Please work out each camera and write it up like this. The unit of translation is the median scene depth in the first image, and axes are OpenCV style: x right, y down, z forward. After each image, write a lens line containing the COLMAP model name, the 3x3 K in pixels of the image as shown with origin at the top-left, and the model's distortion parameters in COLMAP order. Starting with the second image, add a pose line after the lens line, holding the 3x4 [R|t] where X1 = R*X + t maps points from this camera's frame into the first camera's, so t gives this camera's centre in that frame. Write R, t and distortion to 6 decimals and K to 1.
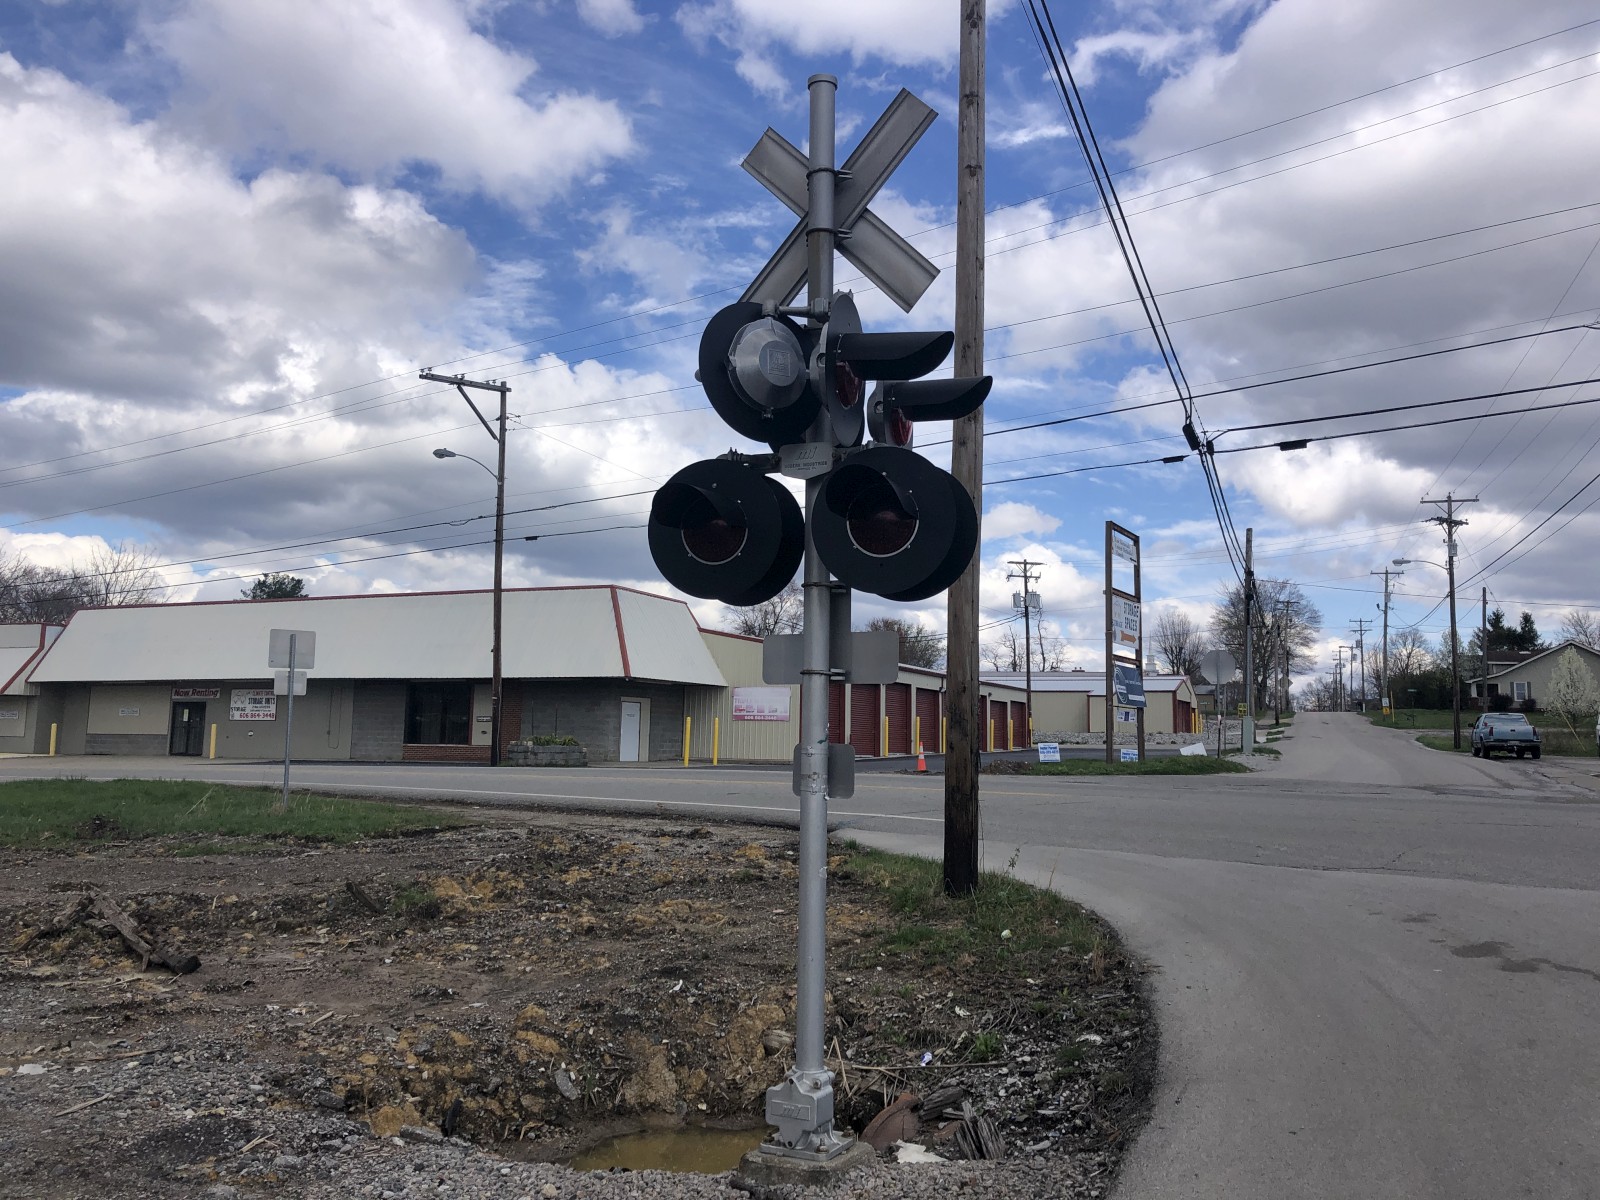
lens RADIAL K [[1235.2, 0, 796.4], [0, 1235.2, 660.0], [0, 0, 1]] dist [0.003763, 0.001146]
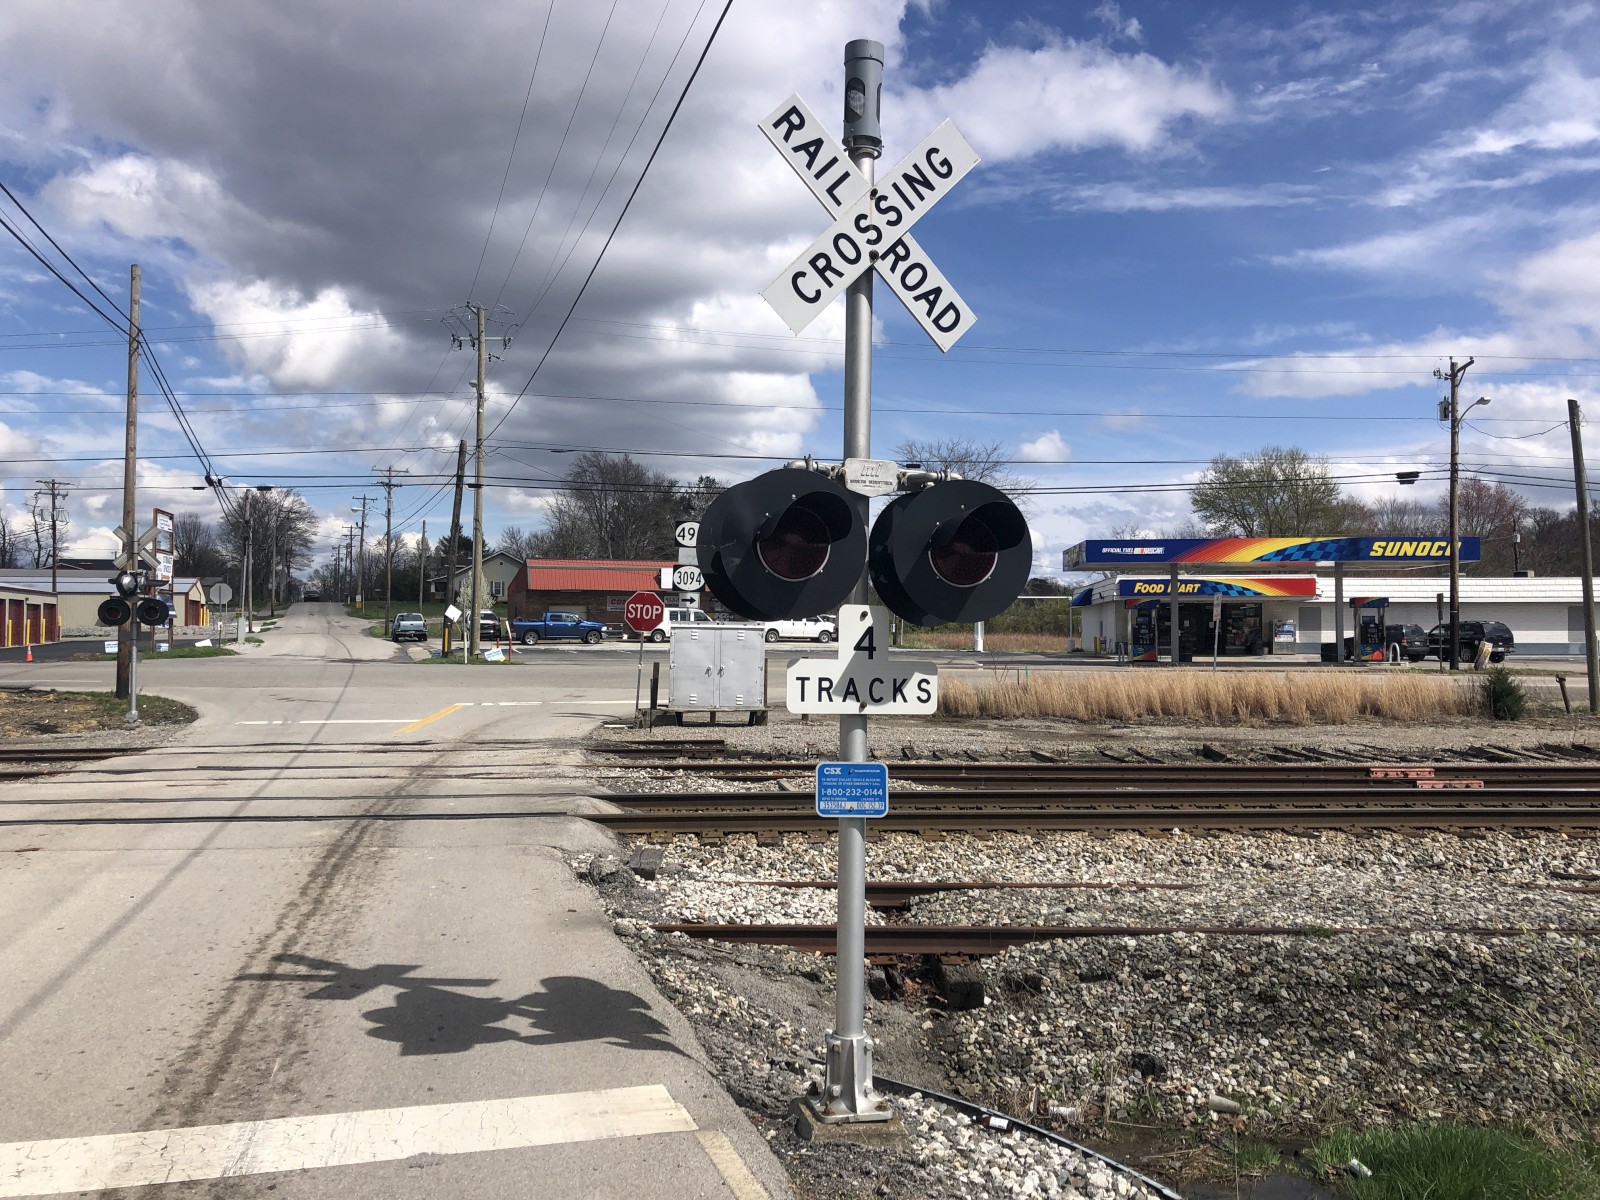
lens RADIAL K [[1296.8, 0, 804.6], [0, 1296.8, 580.5], [0, 0, 1]] dist [0.078567, -0.093212]
pose [[0.735734, 0.006612, 0.677238, -0.135612], [-0.029673, 0.999307, 0.022480, -0.035628], [-0.676620, -0.036635, 0.735420, -0.403164]]
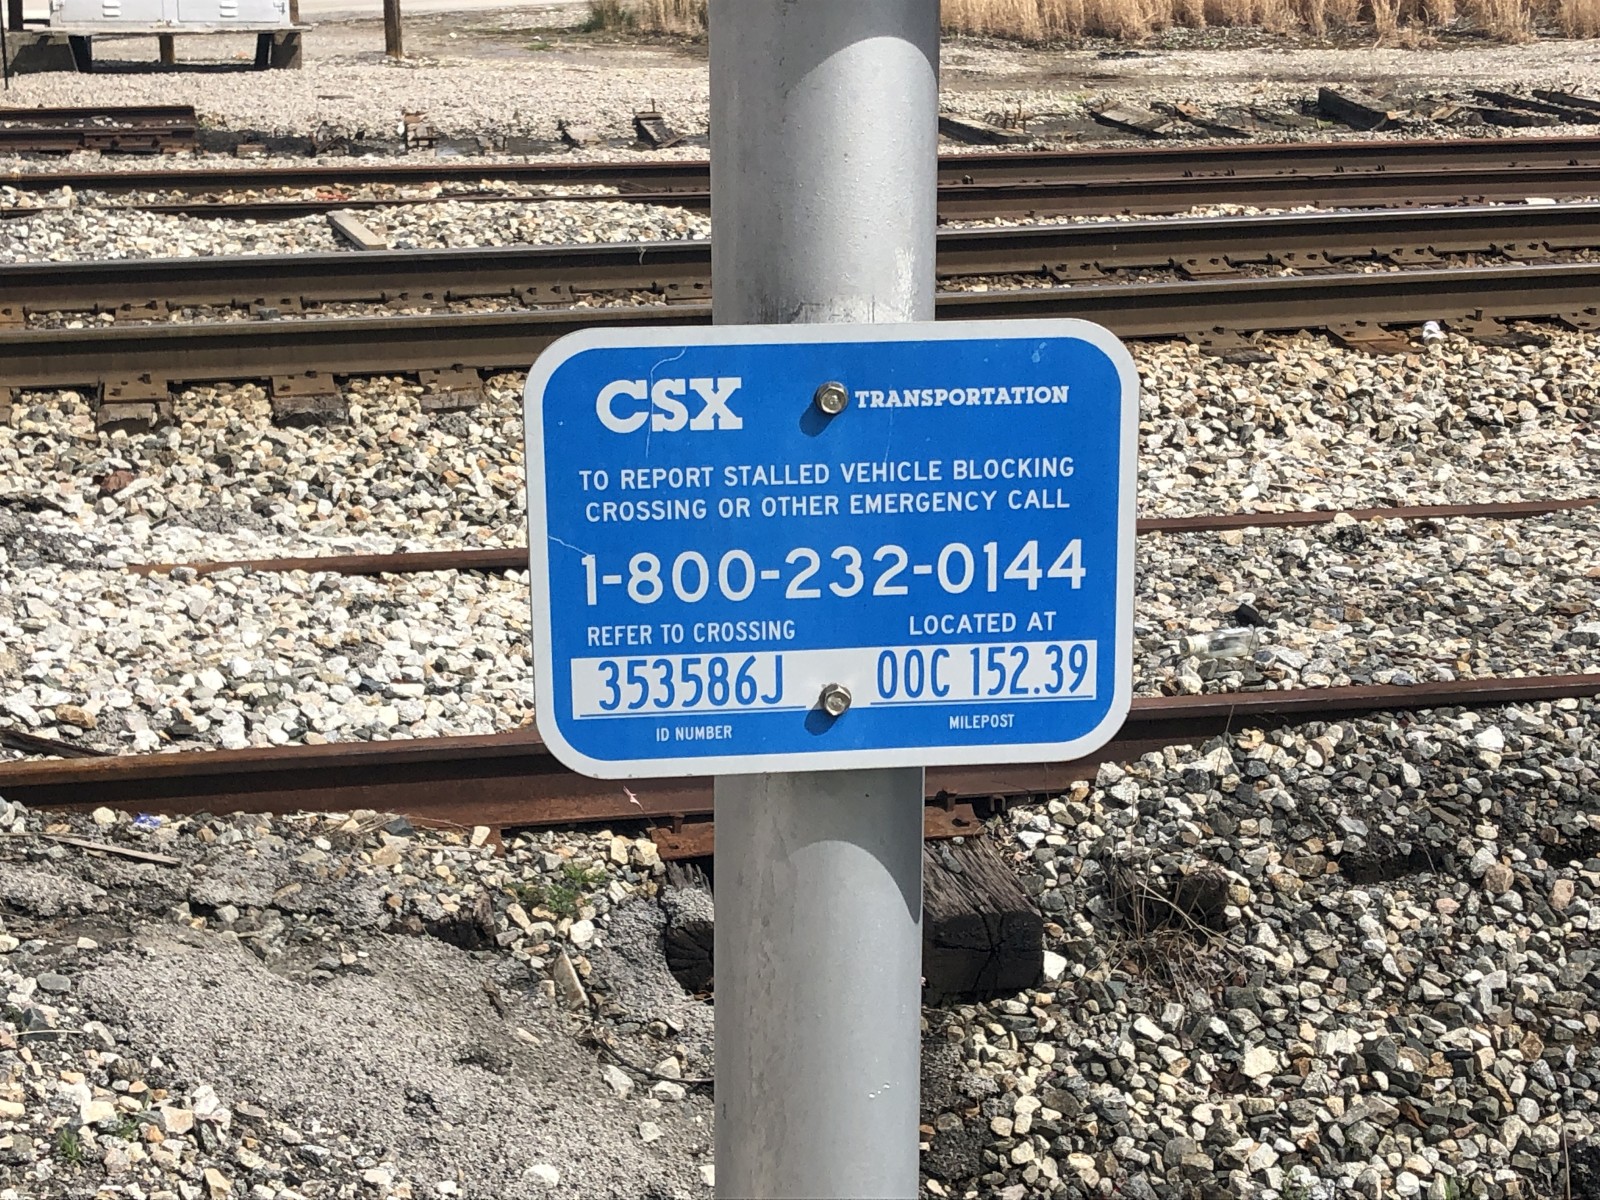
lens RADIAL K [[2533.4, 0, 800.0], [0, 2533.4, 600.0], [0, 0, 1]] dist [0.160803, -0.687395]
pose [[0.621760, -0.238934, 0.745872, -0.094291], [-0.031621, 0.943895, 0.328729, -0.027009], [-0.782569, -0.227976, 0.579321, -0.358519]]
